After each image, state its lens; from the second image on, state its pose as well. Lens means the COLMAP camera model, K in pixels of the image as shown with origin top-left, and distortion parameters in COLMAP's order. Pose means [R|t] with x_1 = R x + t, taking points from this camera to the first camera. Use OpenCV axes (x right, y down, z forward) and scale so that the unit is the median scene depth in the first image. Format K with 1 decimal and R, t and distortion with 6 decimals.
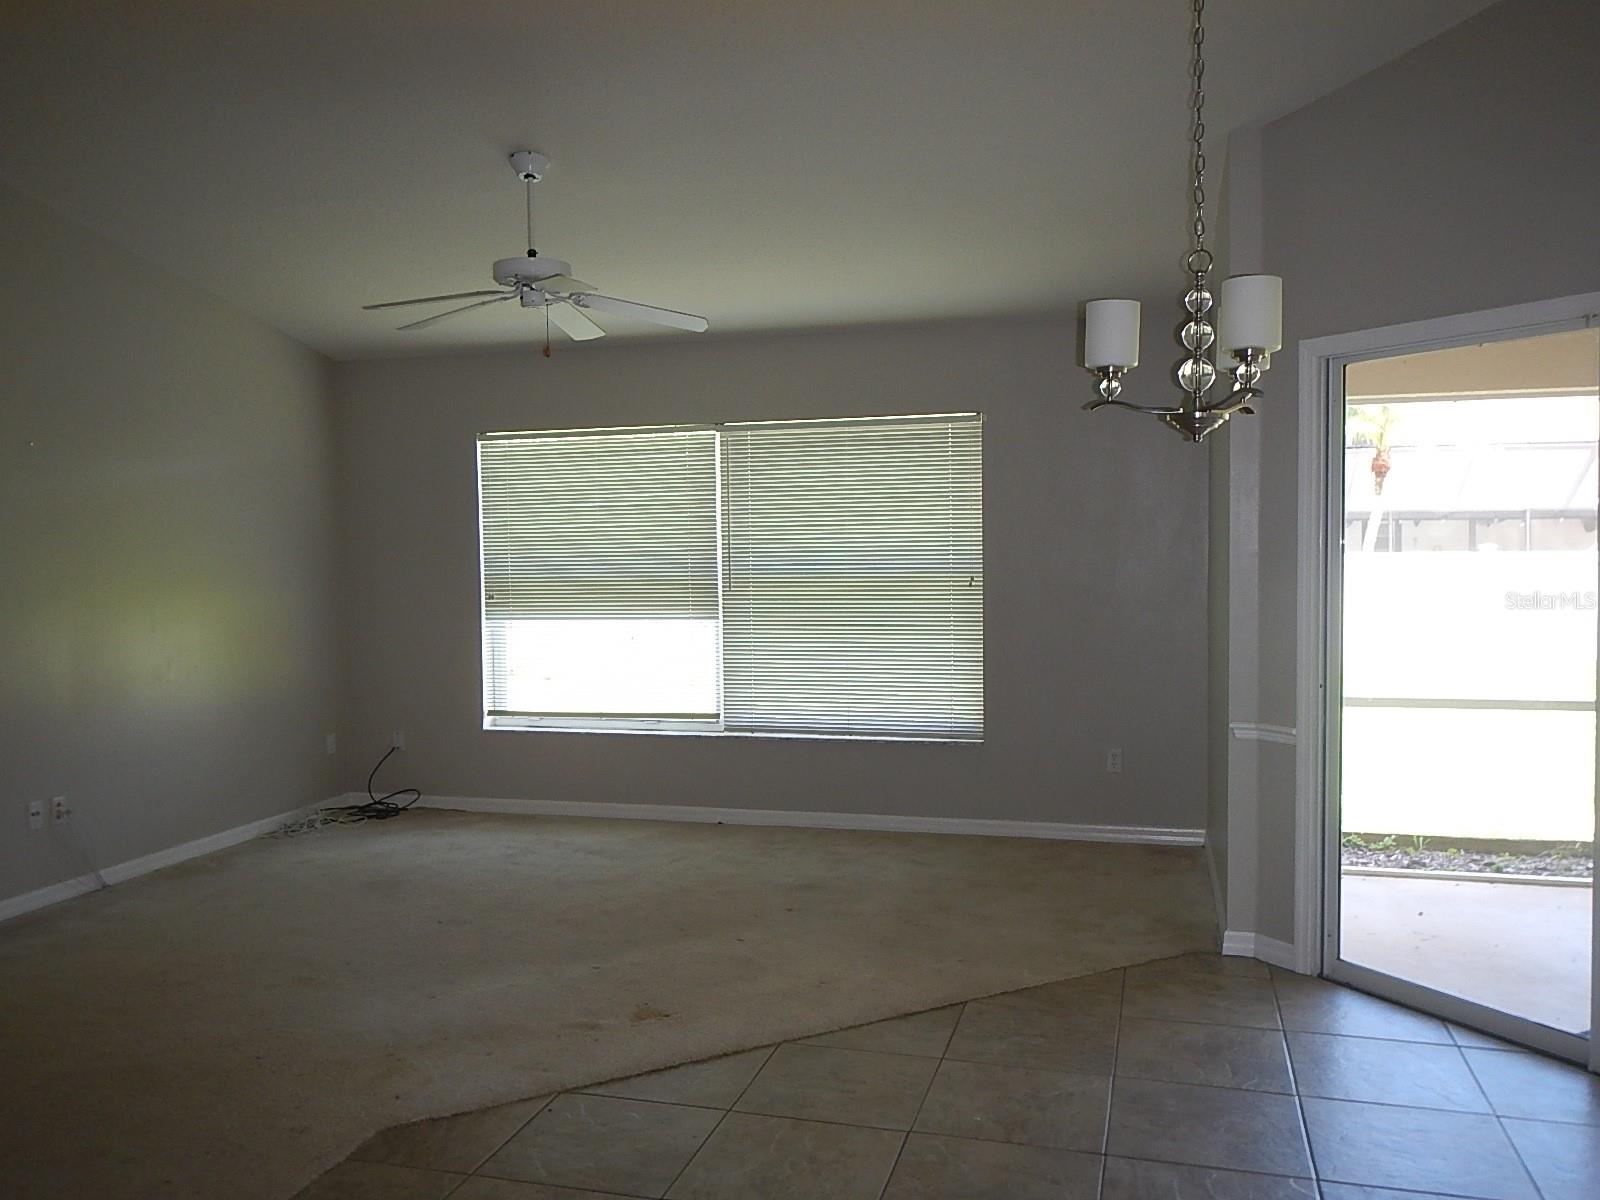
lens RADIAL K [[1308.8, 0, 798.7], [0, 1308.8, 598.3], [0, 0, 1]] dist [-0.004350, 0.000283]
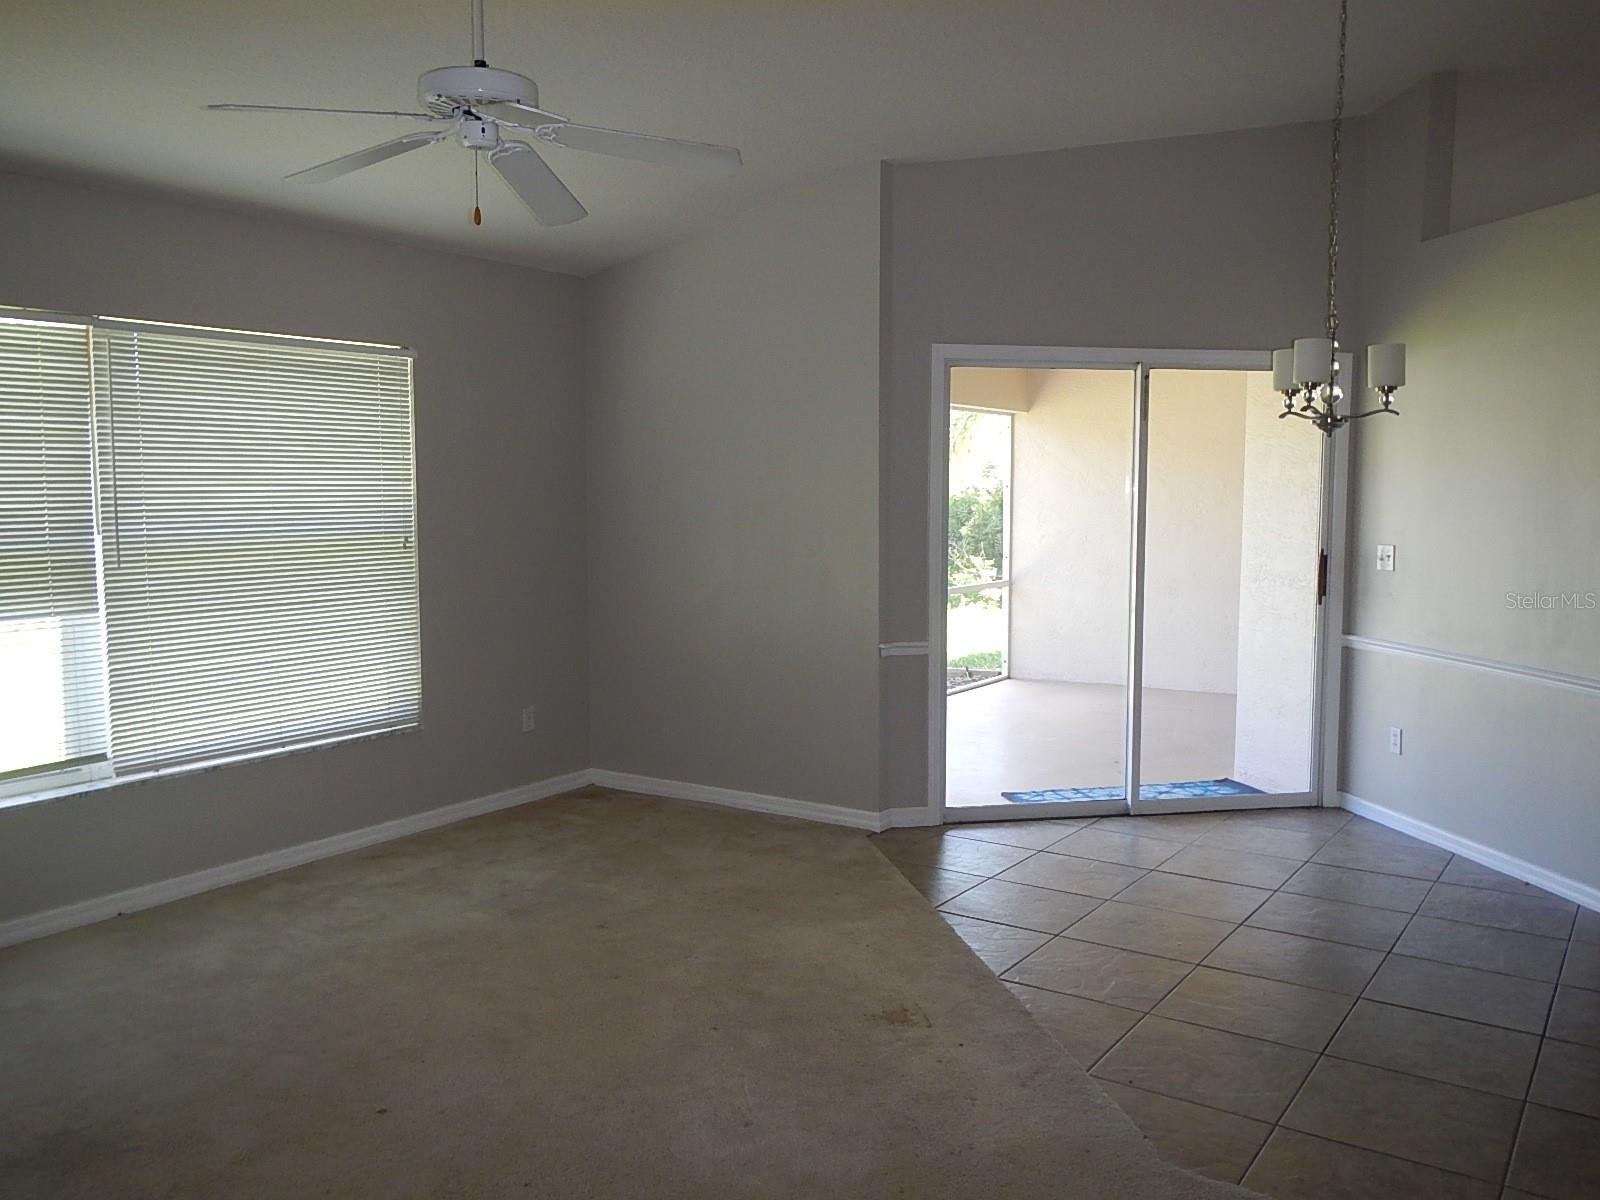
lens RADIAL K [[1308.8, 0, 800.7], [0, 1308.8, 597.1], [0, 0, 1]] dist [-0.004350, 0.000283]
pose [[0.311624, -0.069655, 0.947649, -0.608029], [0.036826, 0.997446, 0.061205, -0.020170], [-0.949492, 0.015825, 0.313393, 0.482096]]
